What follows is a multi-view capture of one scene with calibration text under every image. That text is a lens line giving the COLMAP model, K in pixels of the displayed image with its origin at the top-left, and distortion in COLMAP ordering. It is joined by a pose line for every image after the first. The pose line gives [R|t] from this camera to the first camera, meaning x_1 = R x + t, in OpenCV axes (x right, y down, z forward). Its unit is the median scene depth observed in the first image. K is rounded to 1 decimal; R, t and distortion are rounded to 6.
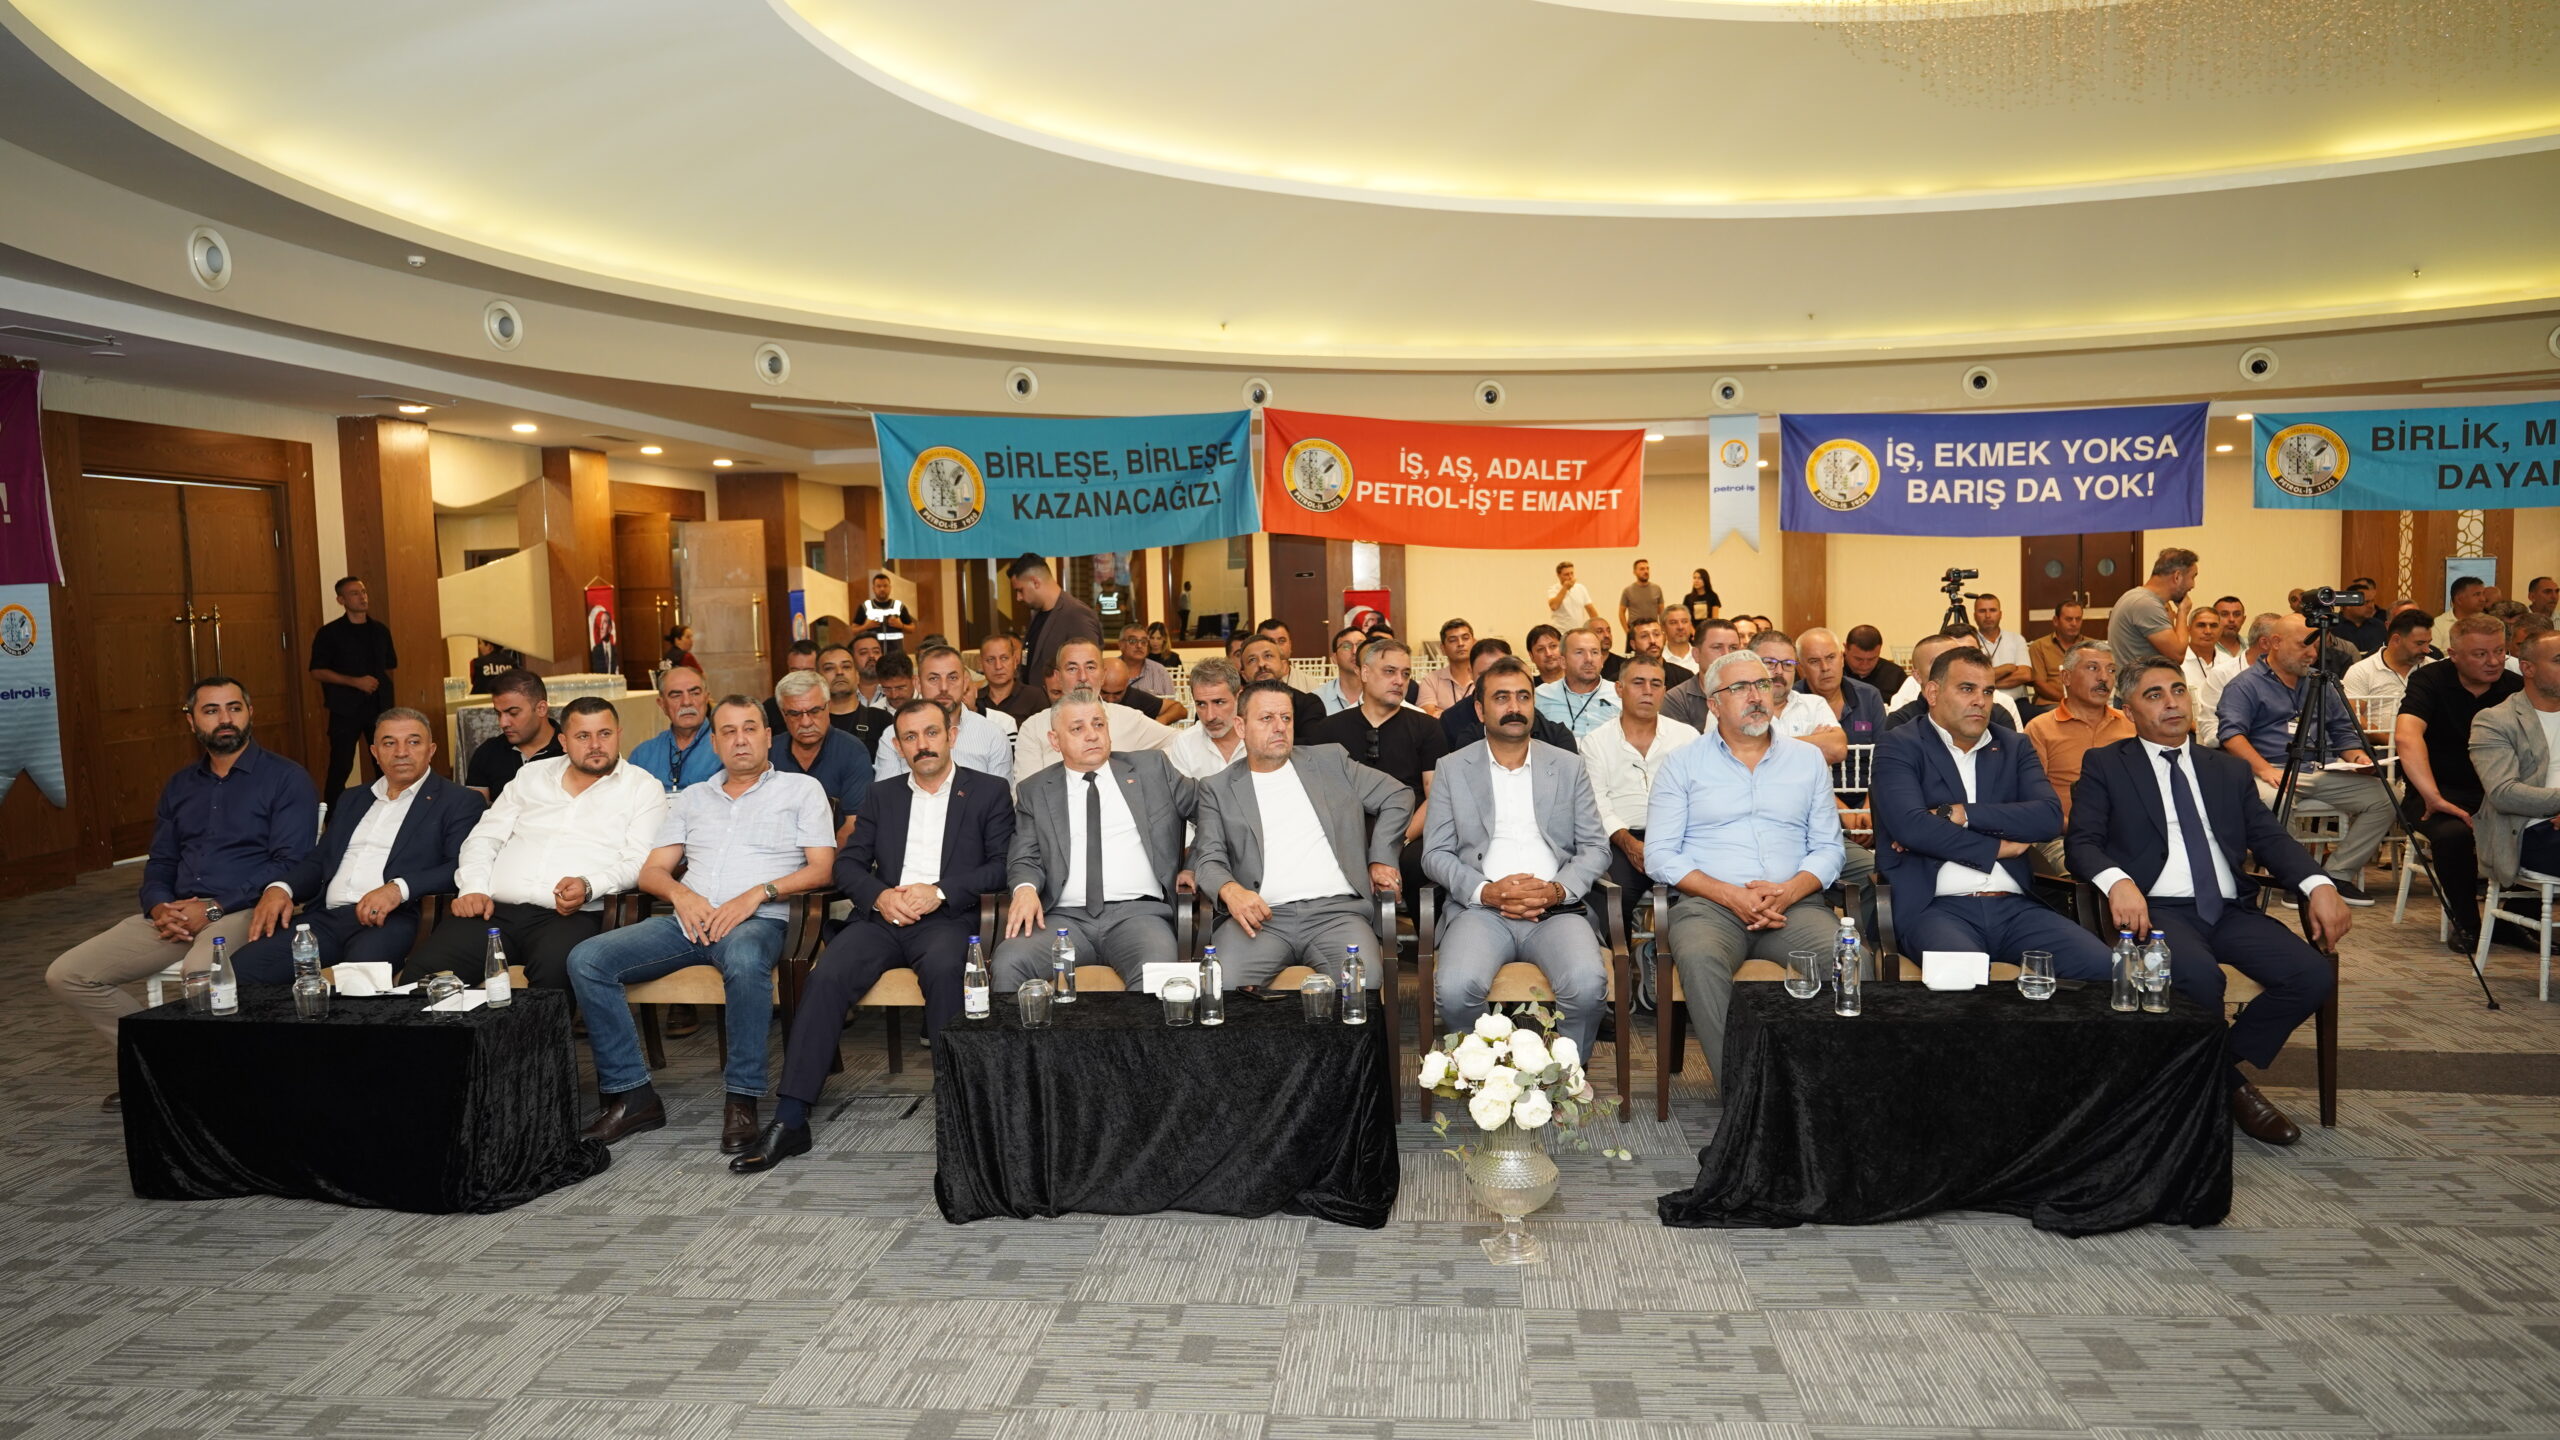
lens RADIAL K [[1706.3, 0, 1278.1], [0, 1706.3, 741.8], [0, 0, 1]] dist [-0.006319, -0.004868]
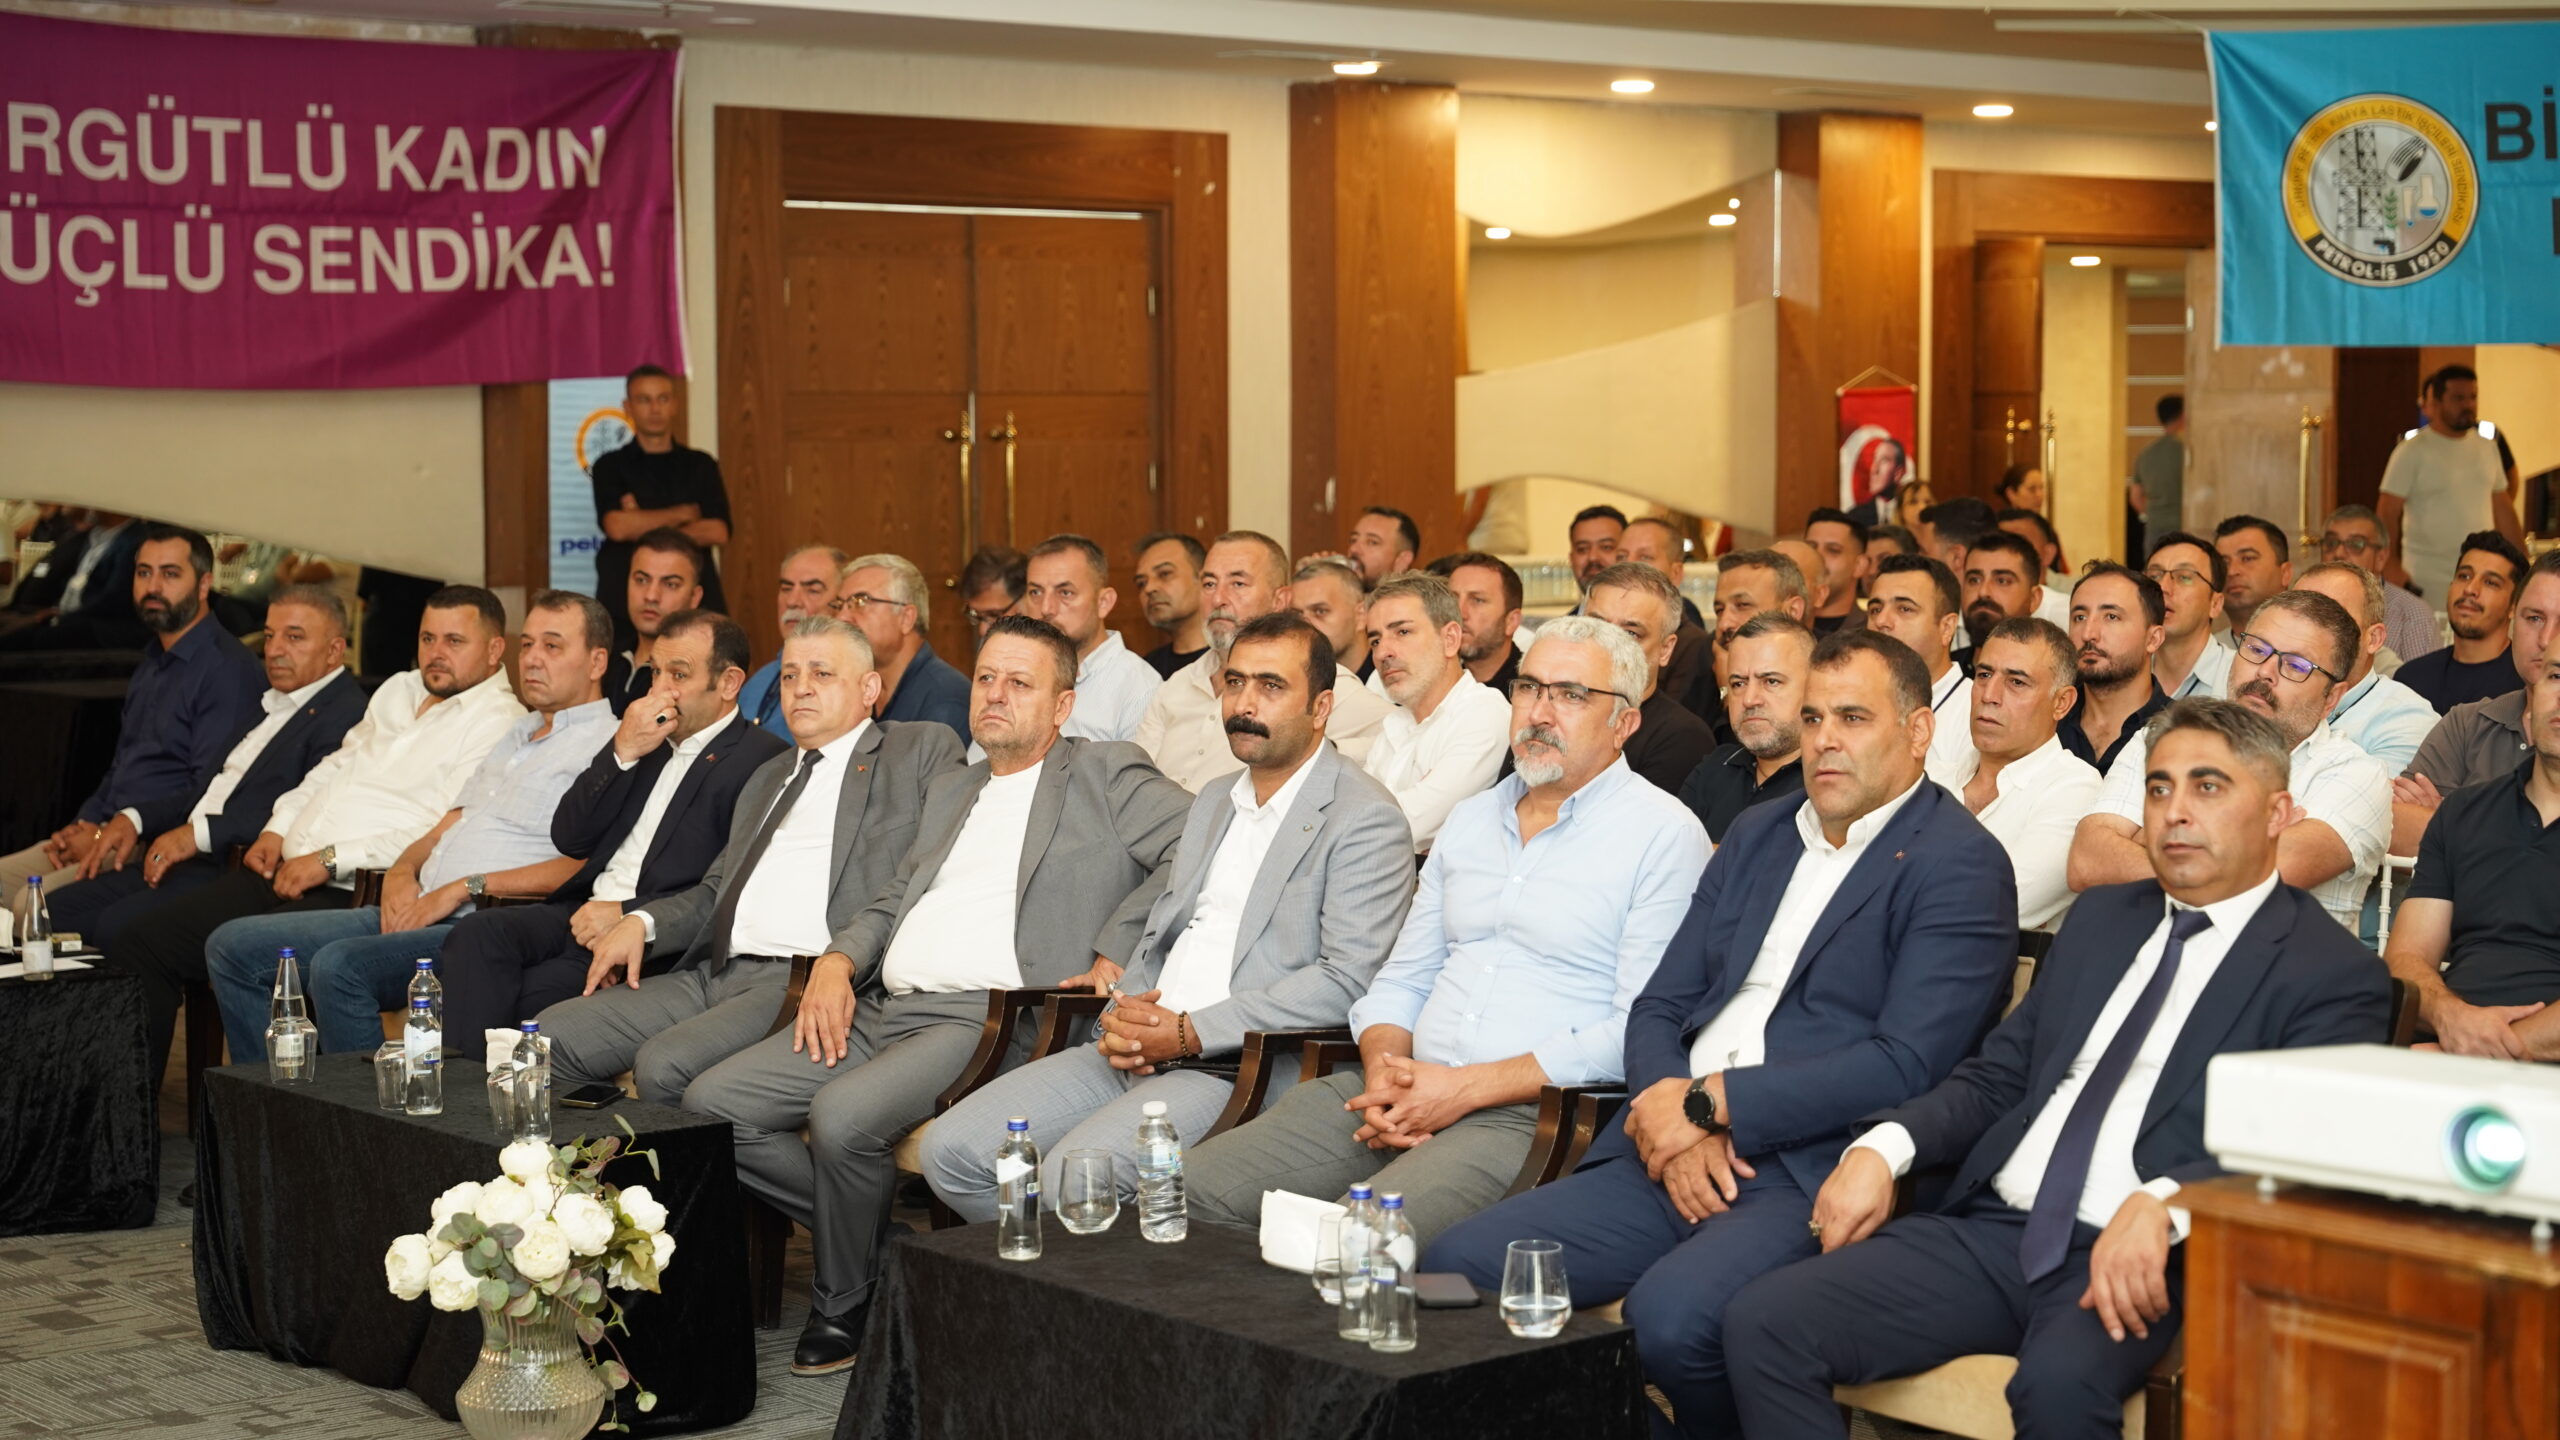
lens RADIAL K [[4169.2, 0, 1276.8], [0, 4169.2, 721.8], [0, 0, 1]] dist [0.038670, 0.000000]
pose [[0.706033, 0.076666, -0.704017, 0.334079], [-0.079234, 0.996433, 0.029049, -0.015472], [0.703733, 0.035273, 0.709589, 0.017652]]
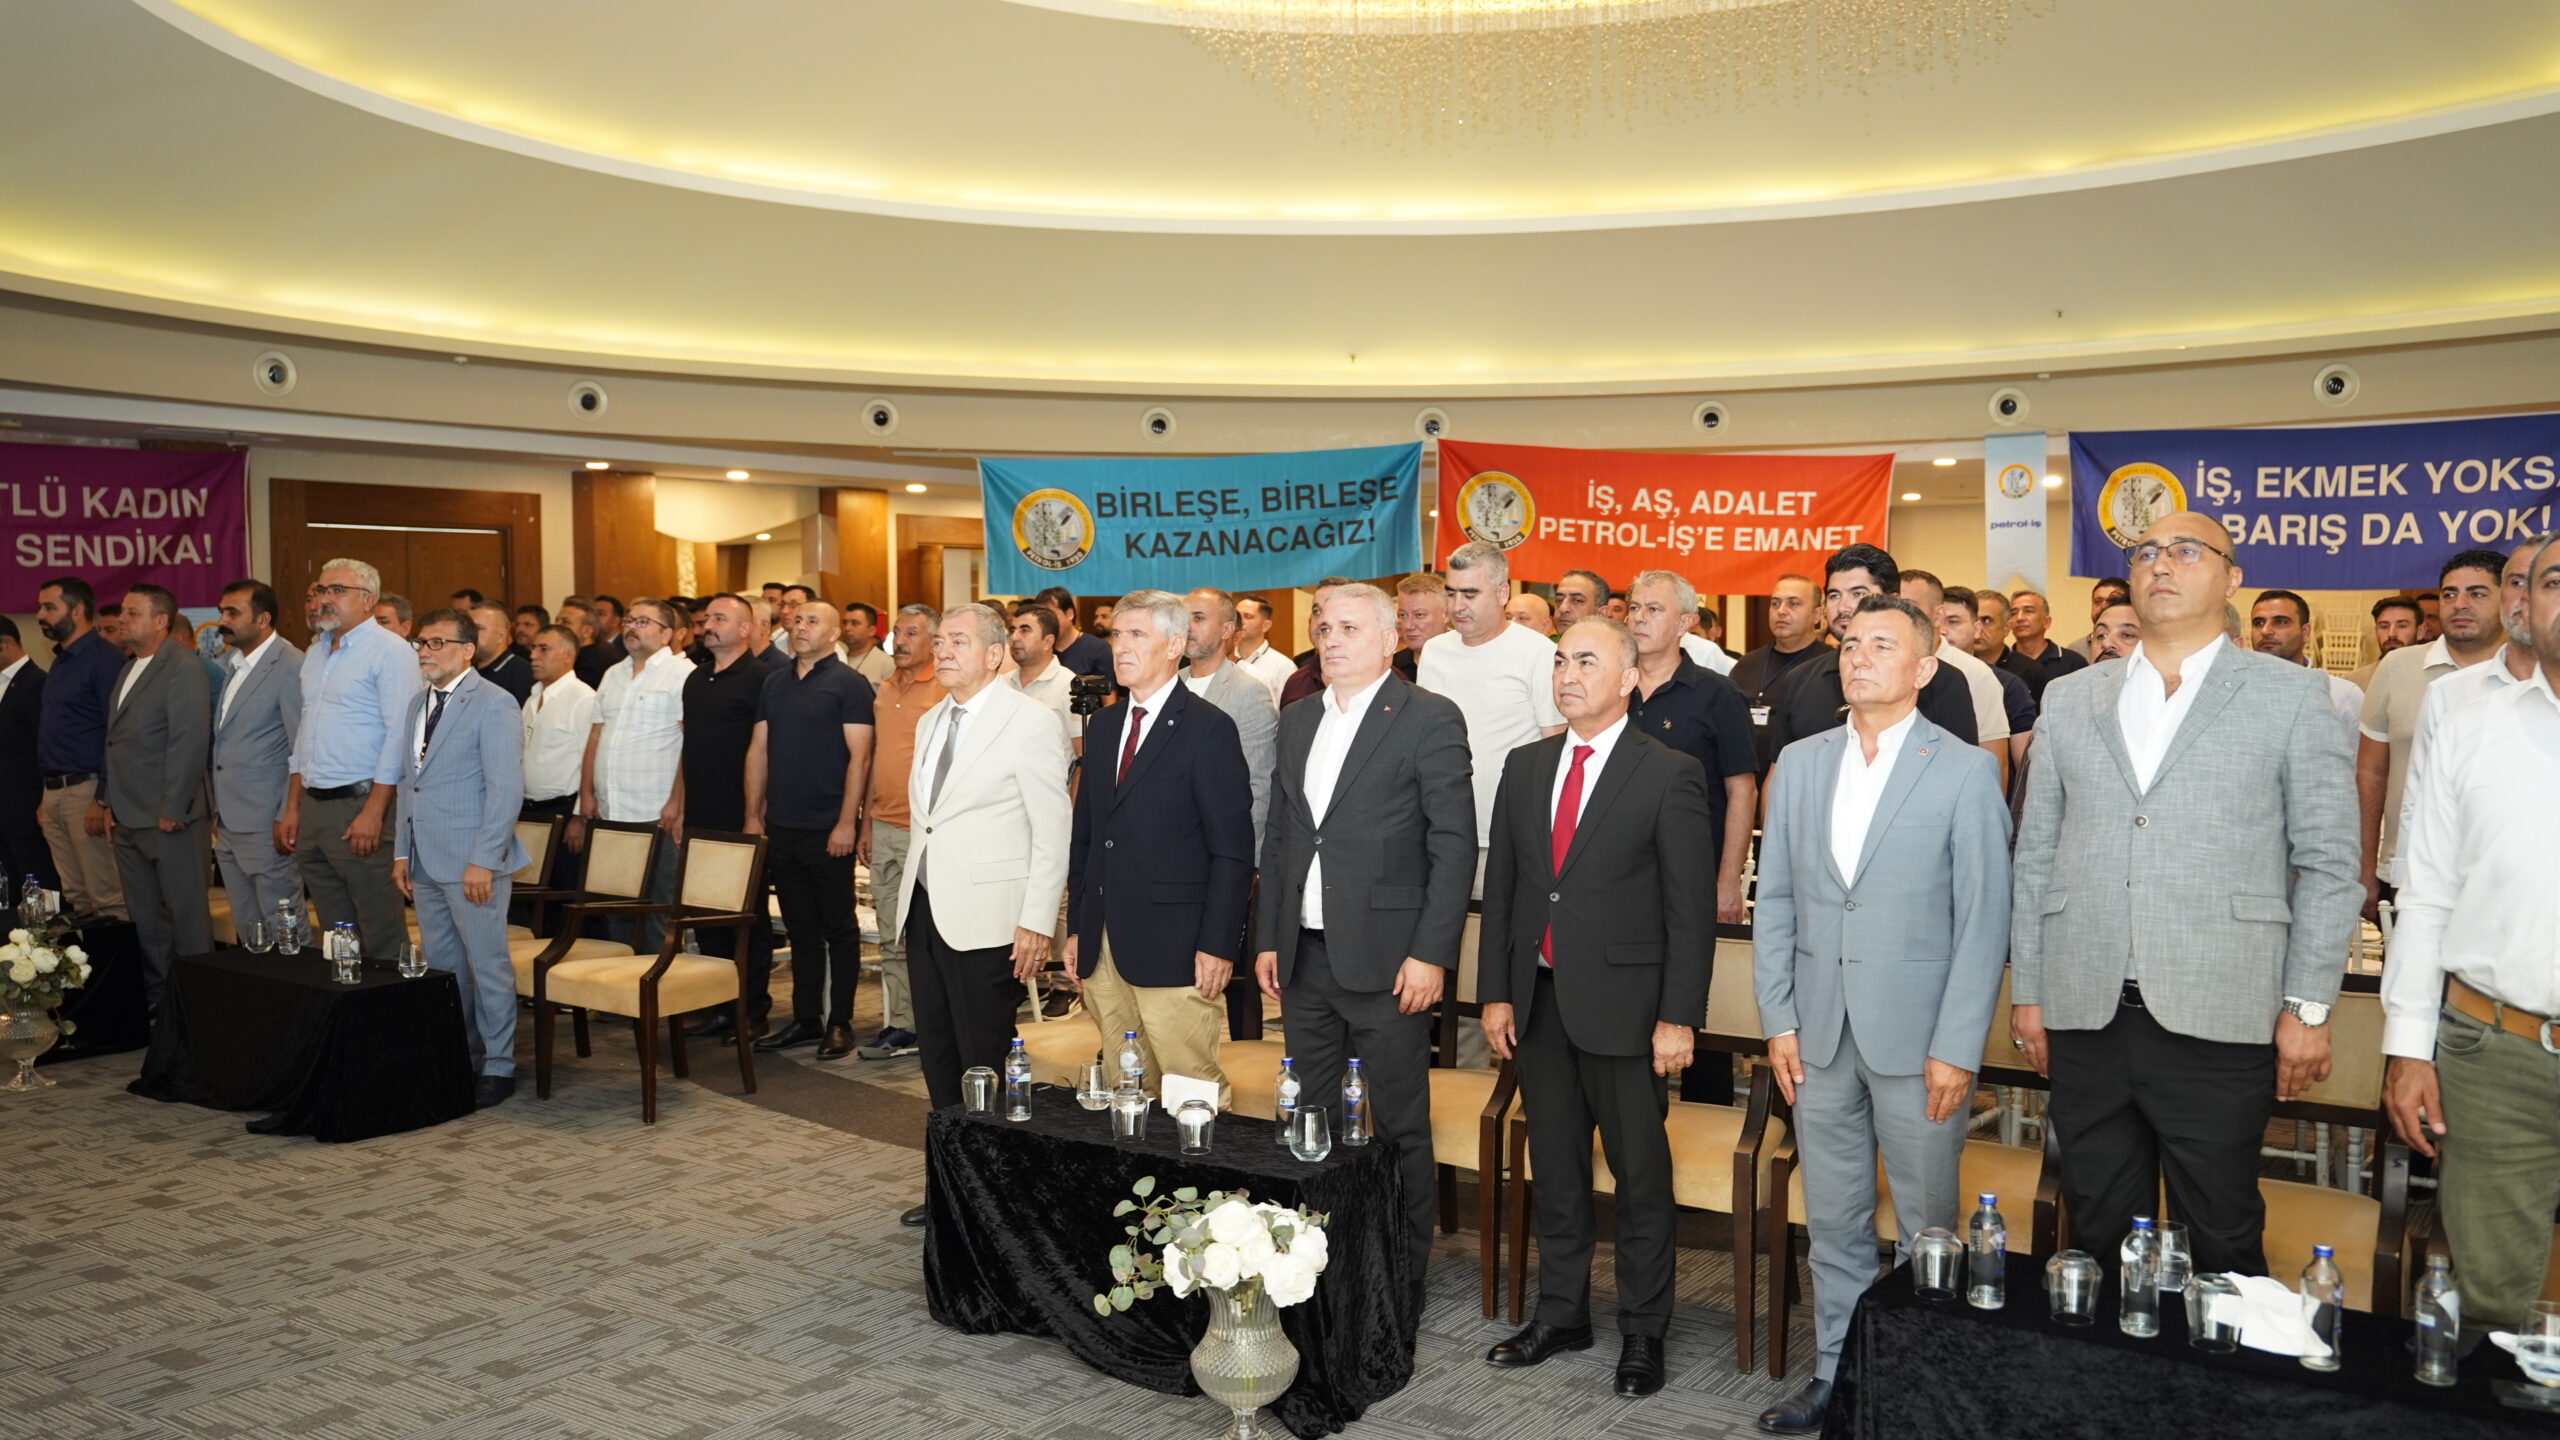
lens RADIAL K [[2058.3, 0, 1282.8], [0, 2058.3, 731.3], [0, 0, 1]] dist [-0.012310, 0.005645]
pose [[0.868719, 0.052053, -0.492563, 0.477831], [-0.066206, 0.997742, -0.011327, -0.017443], [0.490861, 0.042450, 0.870203, -0.016219]]
